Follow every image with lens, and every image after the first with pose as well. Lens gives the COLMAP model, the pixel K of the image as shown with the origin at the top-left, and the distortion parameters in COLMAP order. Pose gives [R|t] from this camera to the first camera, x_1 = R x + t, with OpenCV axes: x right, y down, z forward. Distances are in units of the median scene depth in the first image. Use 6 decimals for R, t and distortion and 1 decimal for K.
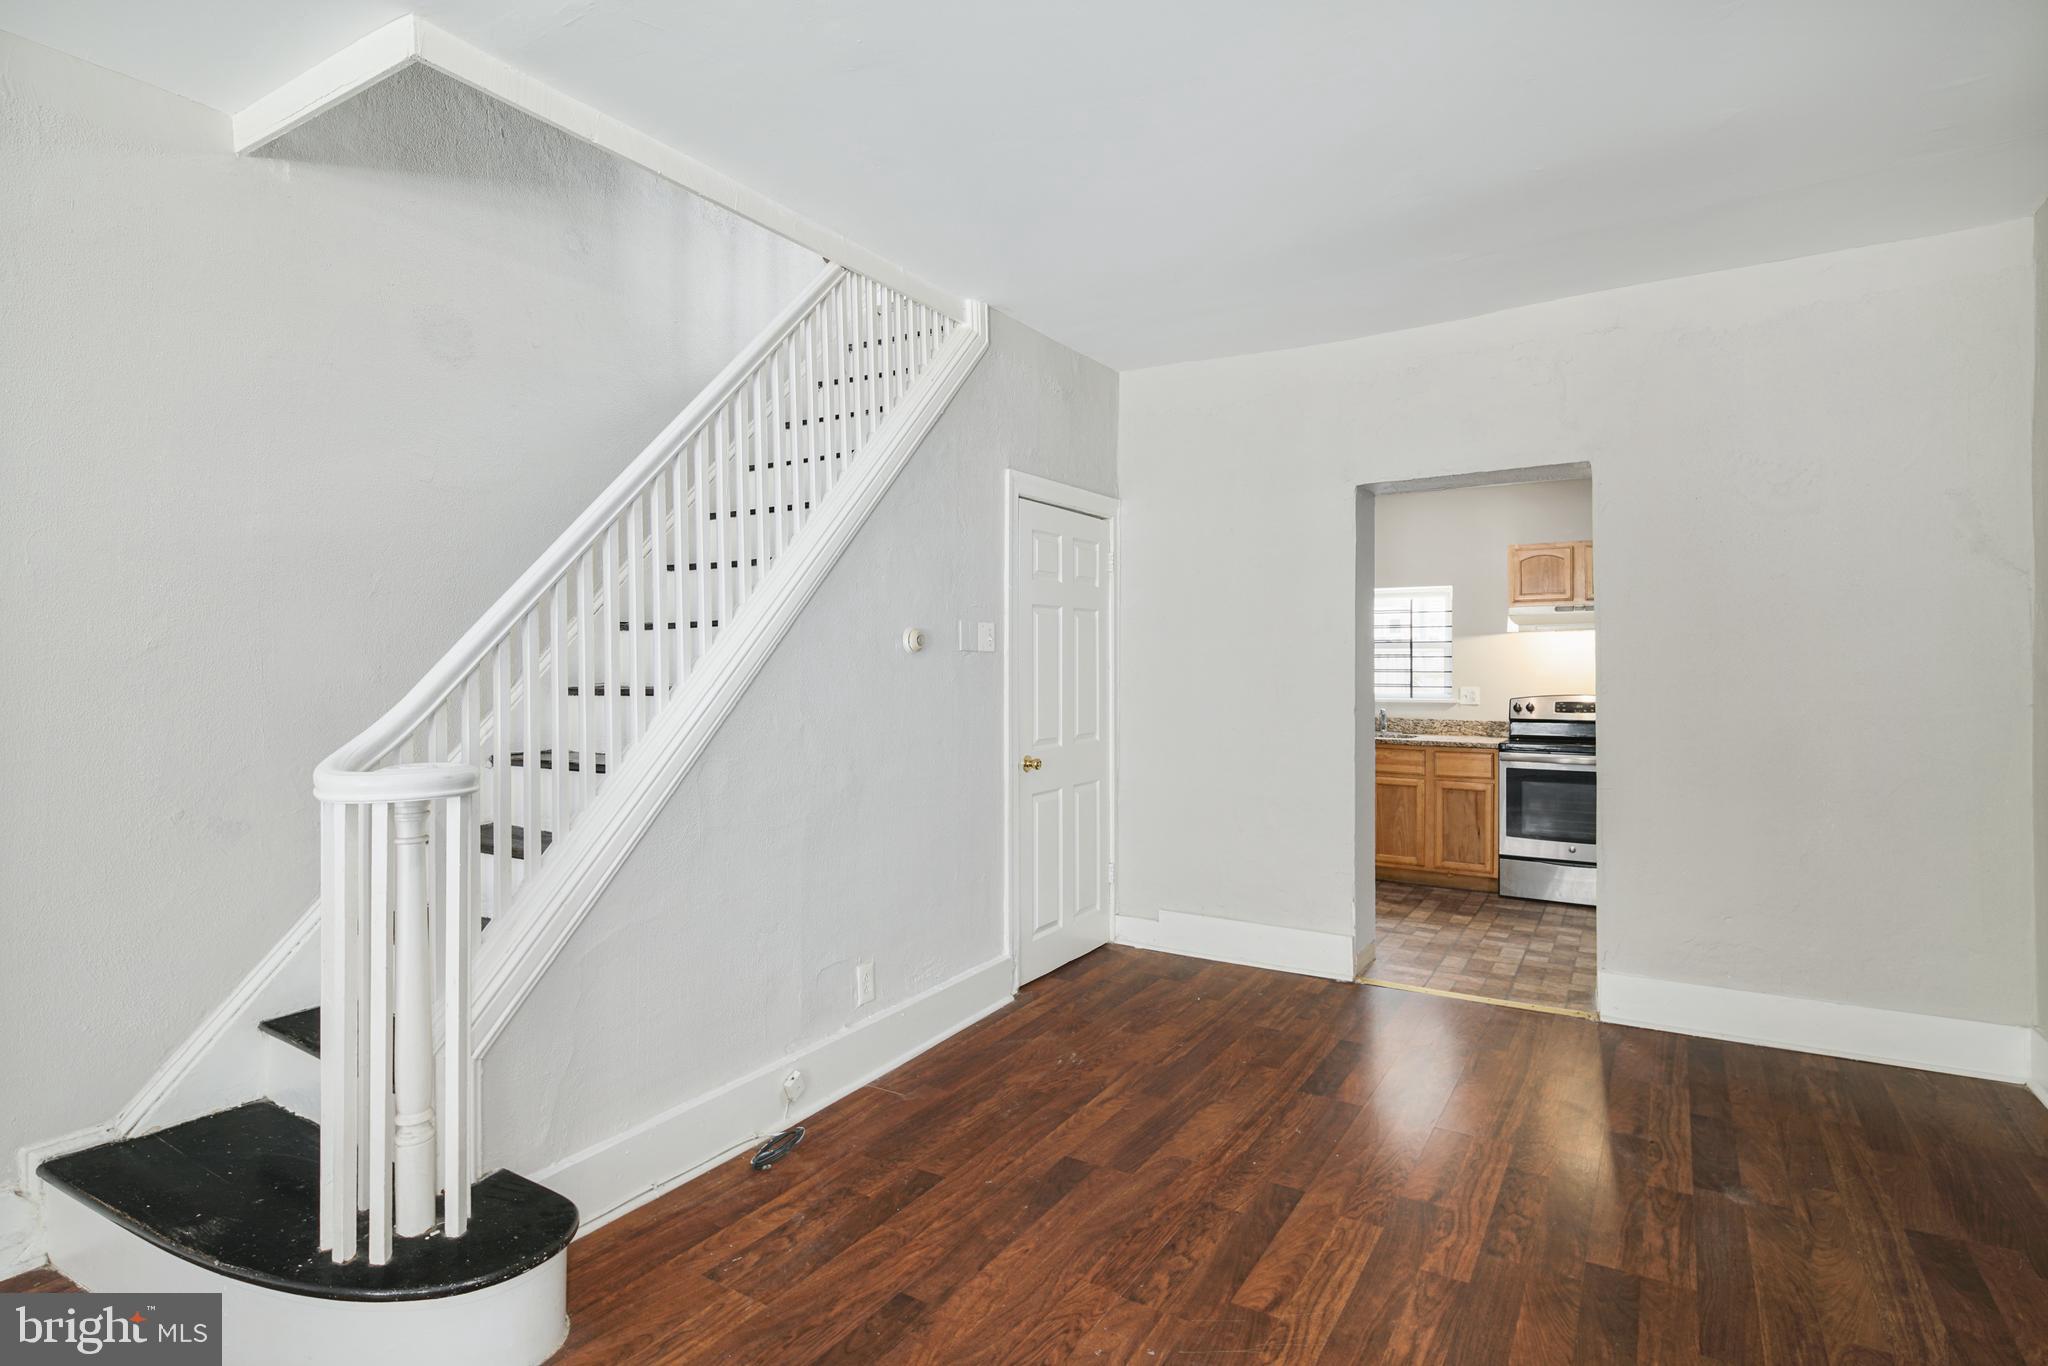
lens RADIAL K [[1009.0, 0, 1013.0], [0, 1009.0, 667.3], [0, 0, 1]] dist [0.001739, -0.000282]
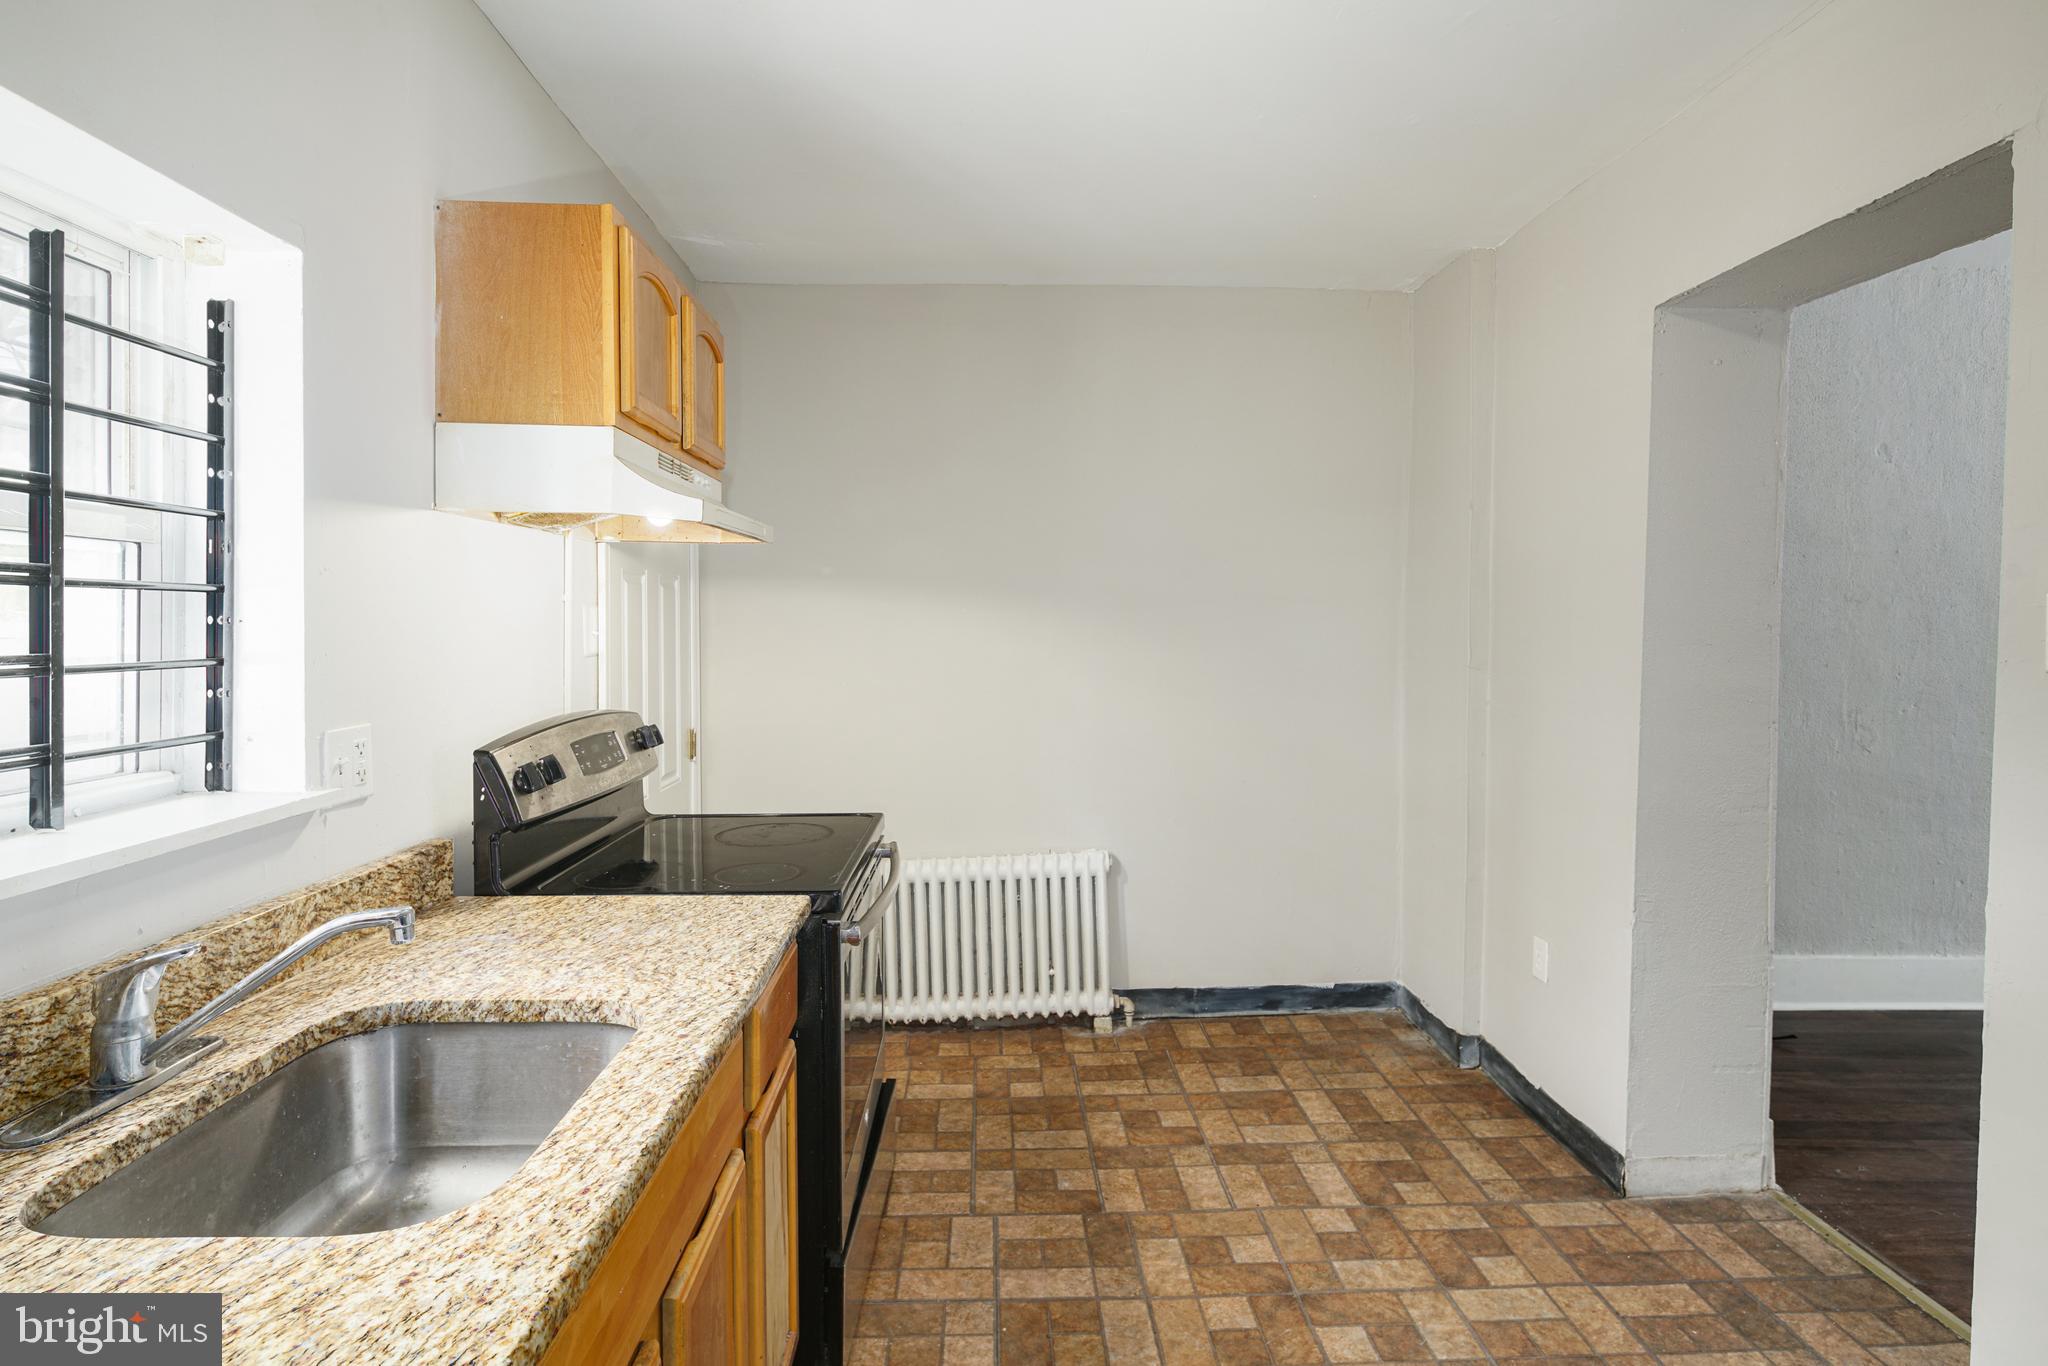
lens RADIAL K [[1007.5, 0, 1013.6], [0, 1007.5, 641.0], [0, 0, 1]] dist [0.002621, -0.000730]
pose [[-0.548872, -0.009695, 0.835850, 0.259841], [0.000103, 0.999932, 0.011665, -0.003495], [-0.835906, 0.006488, -0.548834, 1.447751]]
